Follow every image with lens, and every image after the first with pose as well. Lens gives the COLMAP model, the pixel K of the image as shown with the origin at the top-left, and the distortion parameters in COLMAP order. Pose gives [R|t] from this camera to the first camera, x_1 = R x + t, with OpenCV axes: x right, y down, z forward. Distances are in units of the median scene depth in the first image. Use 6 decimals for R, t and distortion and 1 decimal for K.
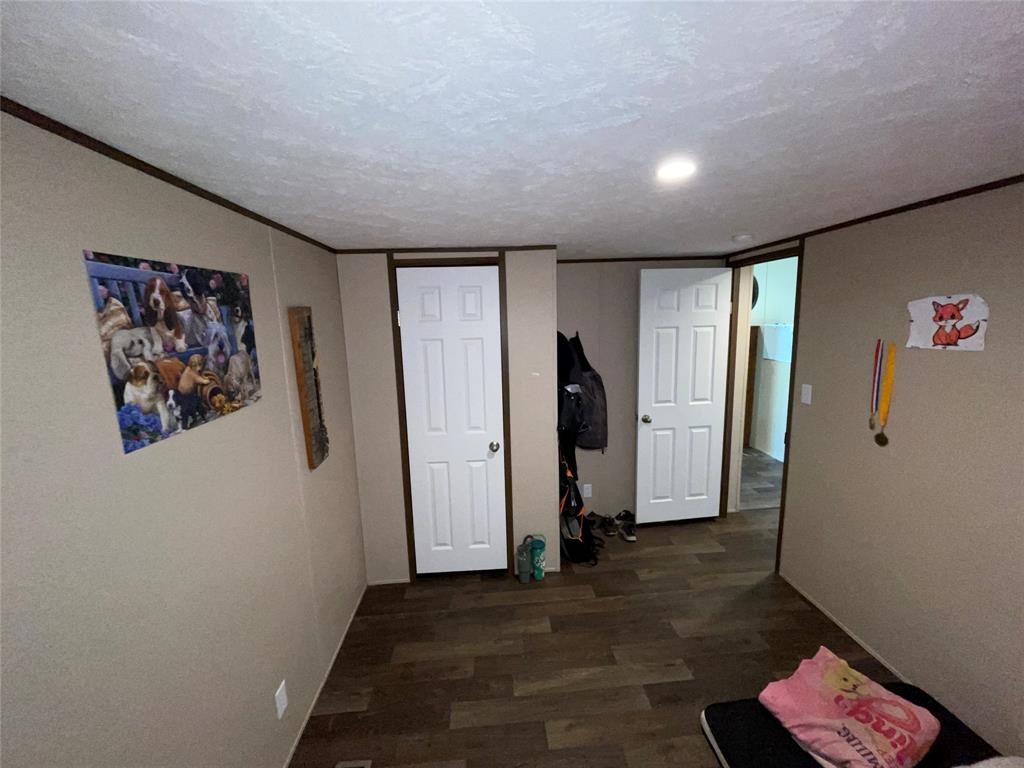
lens RADIAL K [[413.6, 0, 516.2], [0, 413.6, 384.7], [0, 0, 1]] dist [-0.001075, -0.001259]
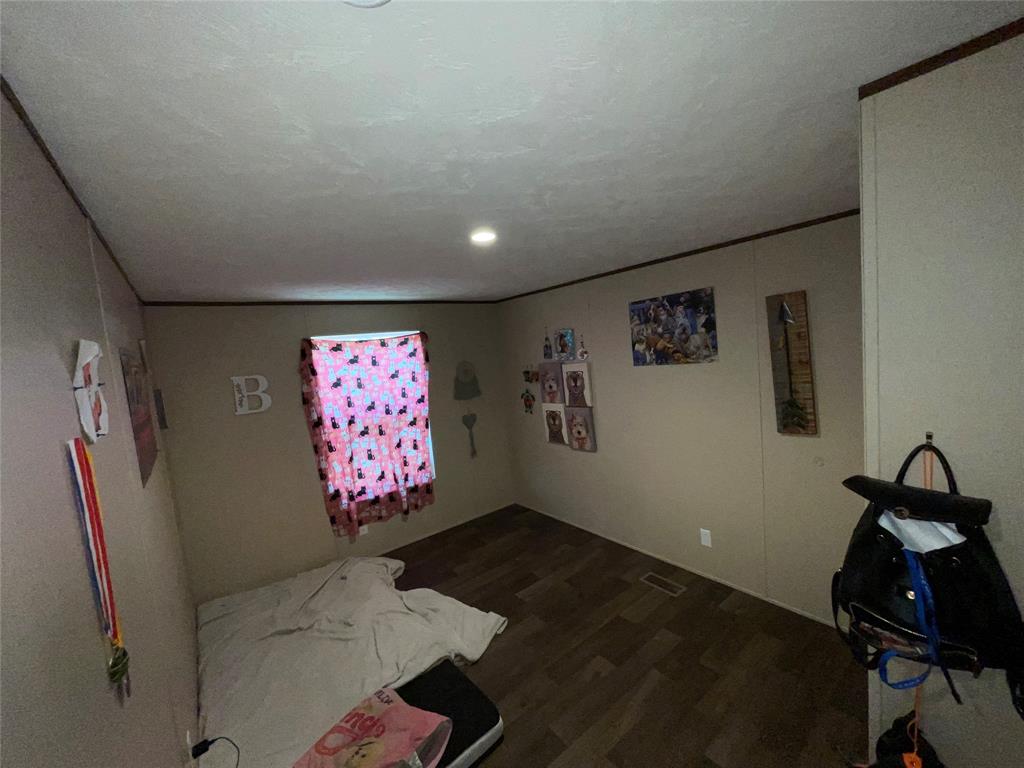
lens RADIAL K [[413.6, 0, 516.2], [0, 413.6, 384.7], [0, 0, 1]] dist [-0.001075, -0.001259]
pose [[-0.818459, 0.157090, -0.552674, 1.144170], [0.026469, 0.971186, 0.236849, -0.343369], [0.573955, 0.179223, -0.799033, 2.257252]]
